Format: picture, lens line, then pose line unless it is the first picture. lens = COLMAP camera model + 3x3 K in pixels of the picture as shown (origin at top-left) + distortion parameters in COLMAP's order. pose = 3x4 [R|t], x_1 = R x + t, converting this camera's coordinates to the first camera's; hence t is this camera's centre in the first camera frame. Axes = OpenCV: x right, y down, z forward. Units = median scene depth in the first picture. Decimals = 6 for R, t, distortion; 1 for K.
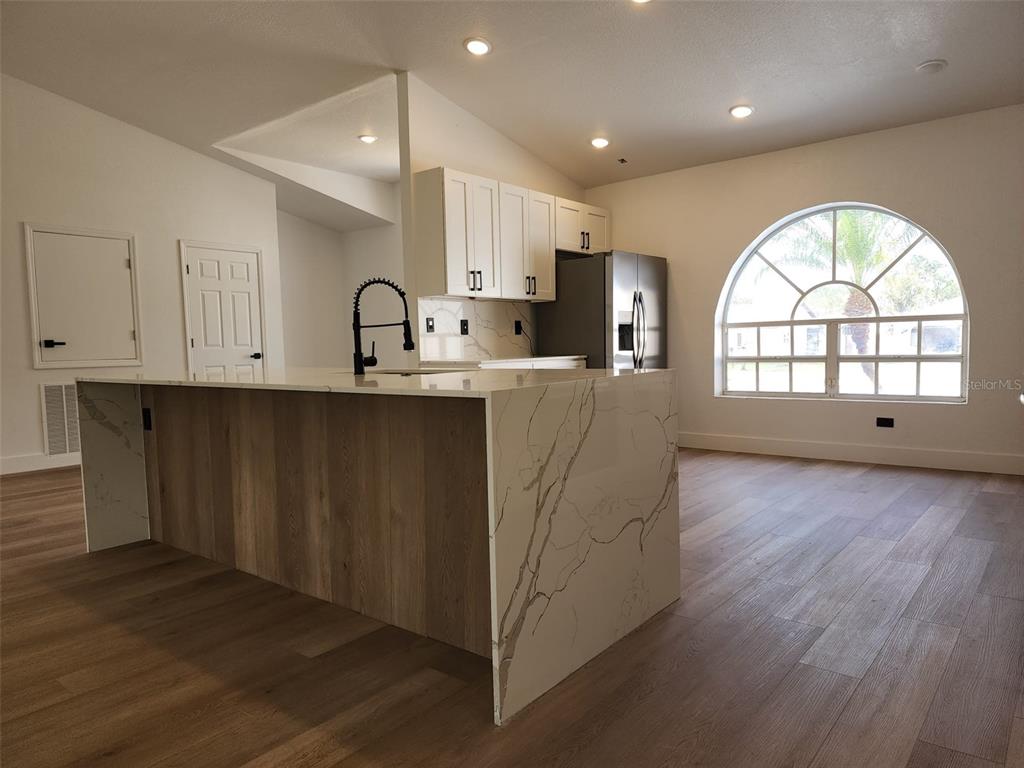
lens RADIAL K [[685.2, 0, 519.3], [0, 685.2, 385.9], [0, 0, 1]] dist [0.078218, -0.074112]
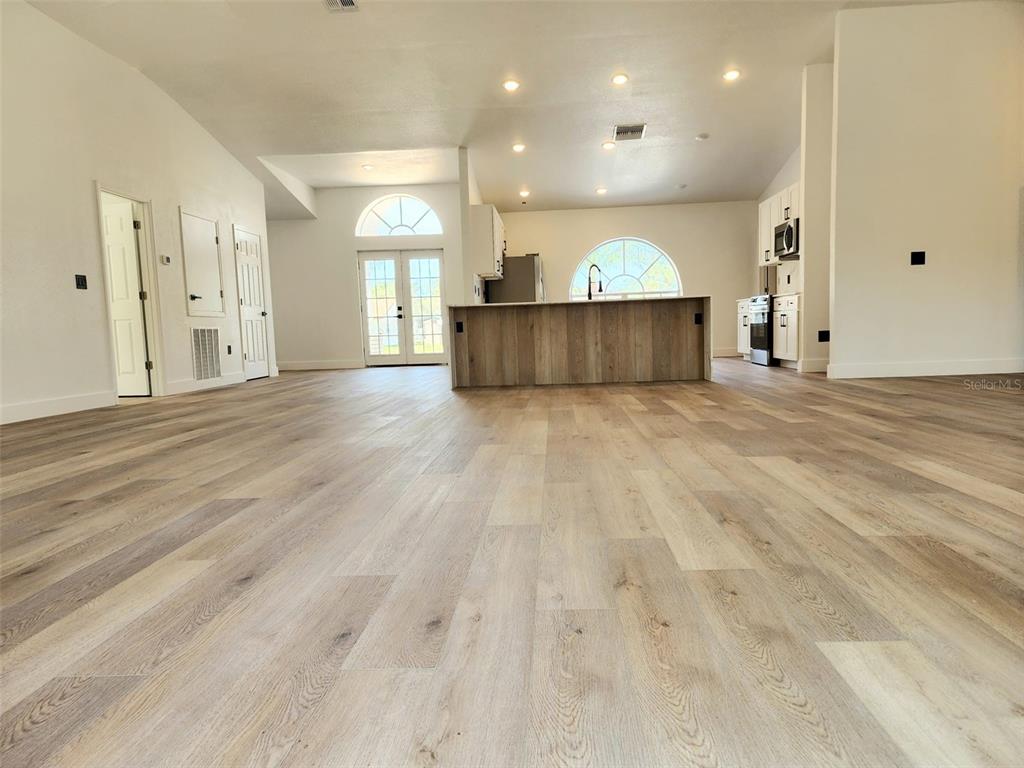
lens RADIAL K [[684.7, 0, 515.2], [0, 684.7, 389.7], [0, 0, 1]] dist [0.076420, -0.072433]
pose [[0.805857, -0.060633, 0.588997, -1.932166], [0.051917, 0.998148, 0.031719, 0.213375], [-0.589829, 0.005018, 0.807512, -0.893079]]
